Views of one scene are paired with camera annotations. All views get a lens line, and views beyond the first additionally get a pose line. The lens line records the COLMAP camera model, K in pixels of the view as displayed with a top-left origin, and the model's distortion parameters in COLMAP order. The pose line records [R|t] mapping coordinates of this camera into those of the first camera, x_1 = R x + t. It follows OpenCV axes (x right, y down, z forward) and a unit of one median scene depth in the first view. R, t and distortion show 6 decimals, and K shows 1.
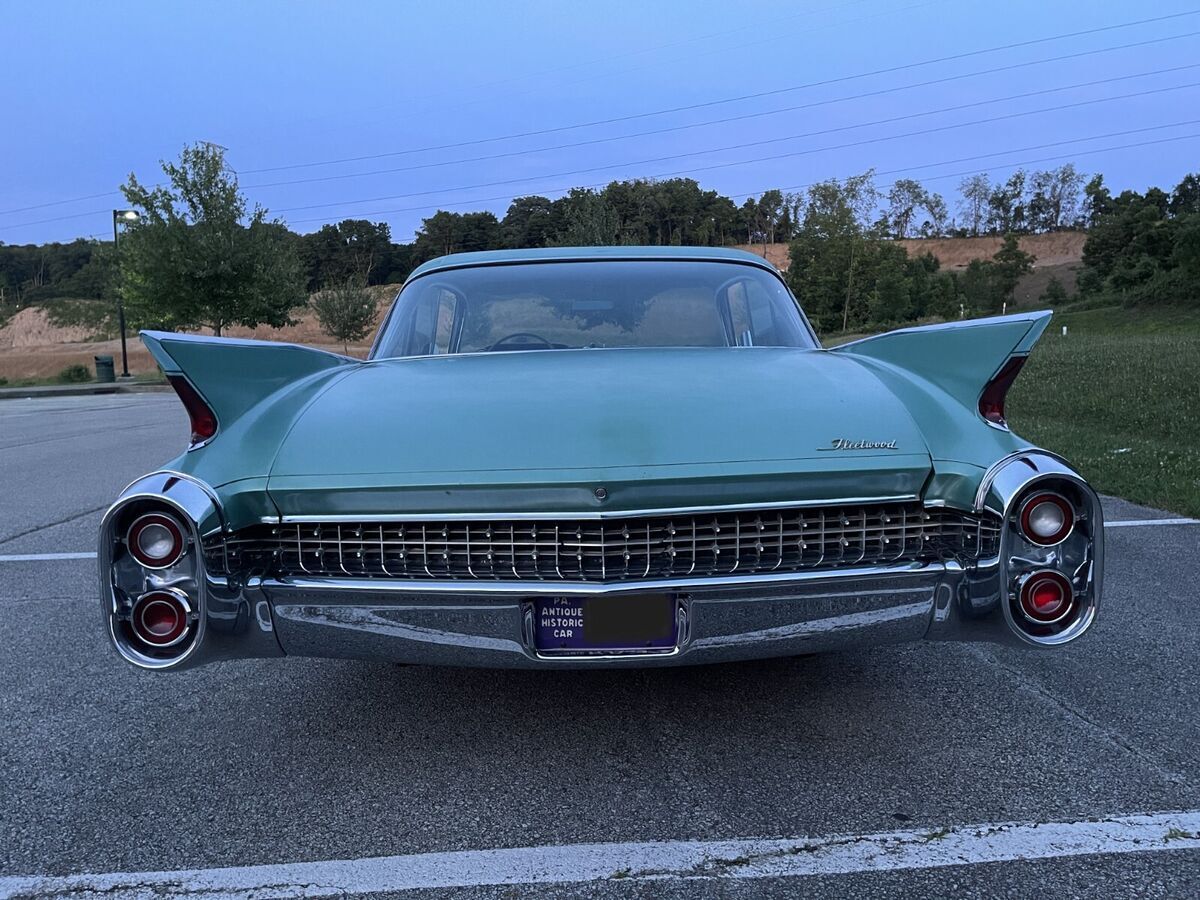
lens RADIAL K [[896.9, 0, 604.5], [0, 896.9, 448.8], [0, 0, 1]] dist [0.088021, -0.118833]
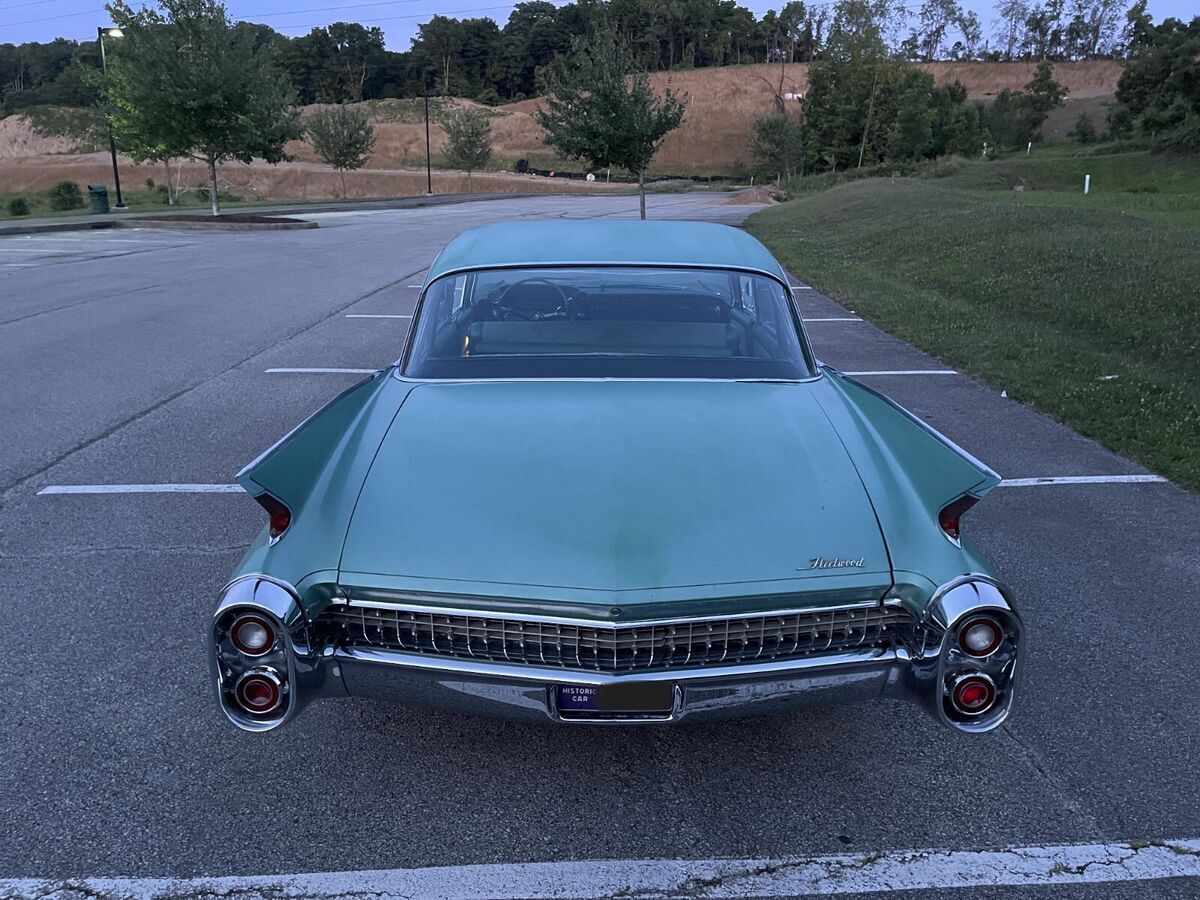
lens RADIAL K [[896.9, 0, 599.2], [0, 896.9, 446.0], [0, 0, 1]] dist [0.088021, -0.118833]
pose [[0.999587, 0.028647, -0.002364, -0.006085], [-0.027753, 0.983251, 0.180129, -0.080287], [0.007484, -0.179989, 0.983640, -0.032995]]
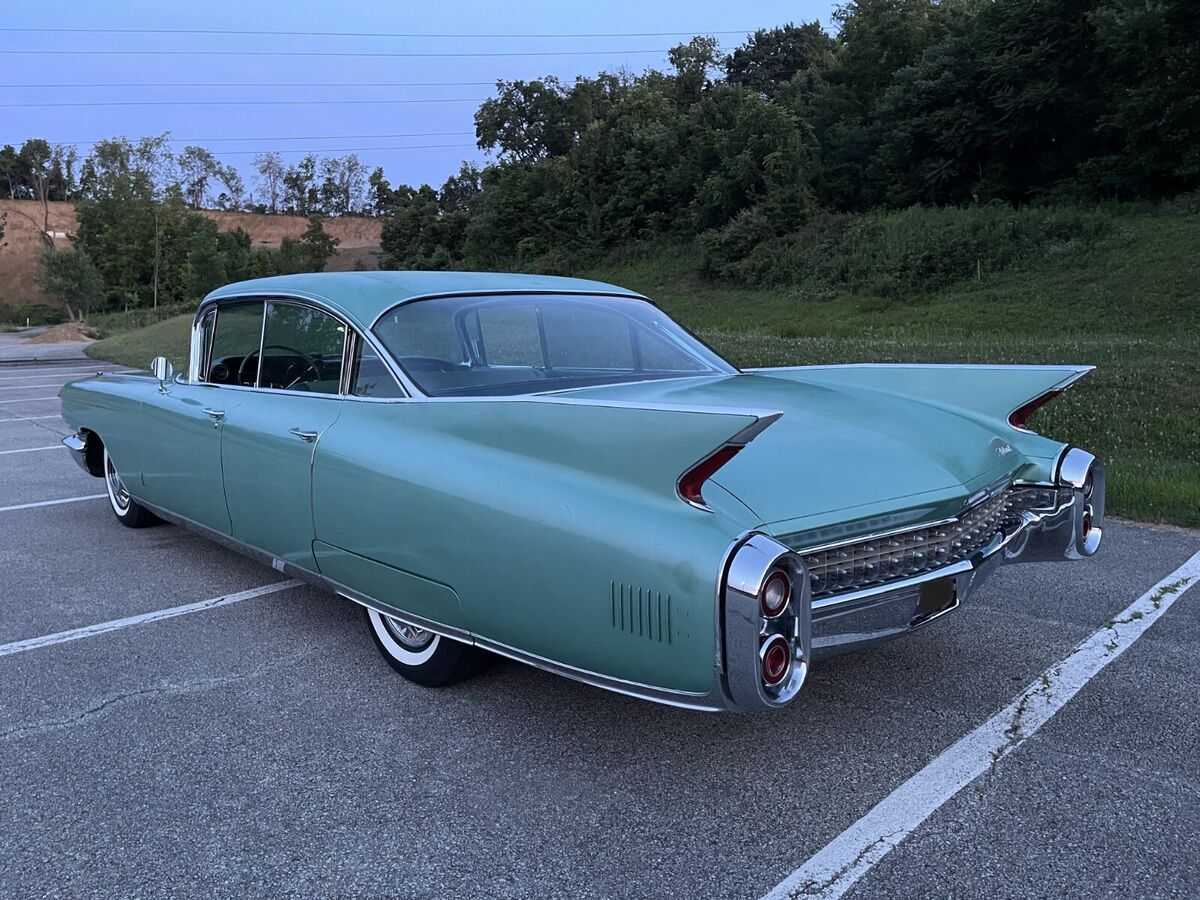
lens RADIAL K [[896.9, 0, 596.4], [0, 896.9, 442.8], [0, 0, 1]] dist [0.088021, -0.118833]
pose [[0.753071, -0.084170, 0.652533, -0.286911], [0.071100, 0.996386, 0.046469, -0.031798], [-0.654086, 0.011401, 0.756334, 0.061253]]
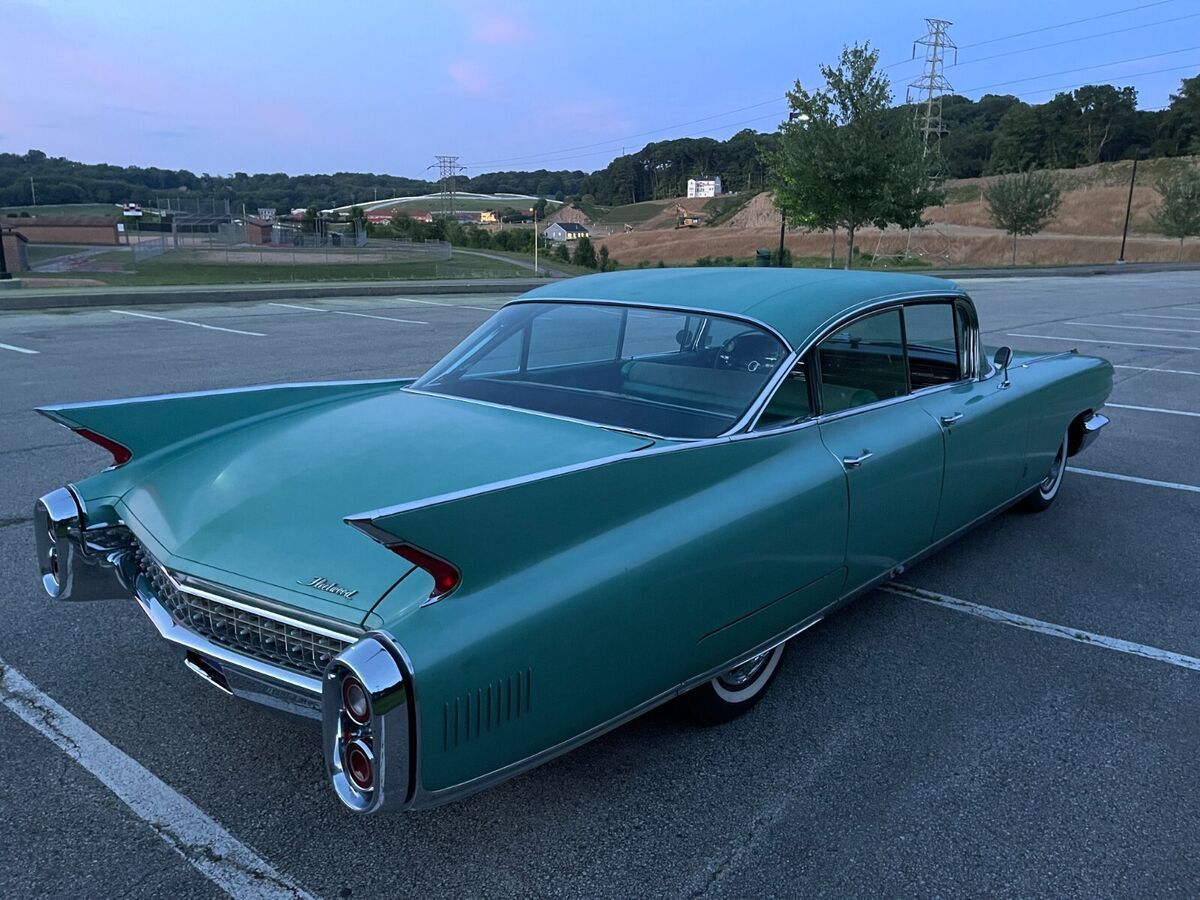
lens RADIAL K [[896.9, 0, 598.1], [0, 896.9, 447.9], [0, 0, 1]] dist [0.088021, -0.118833]
pose [[0.741145, 0.180150, -0.646723, 0.283169], [-0.099124, 0.982130, 0.159984, -0.088496], [0.663987, -0.054466, 0.745758, 0.084663]]
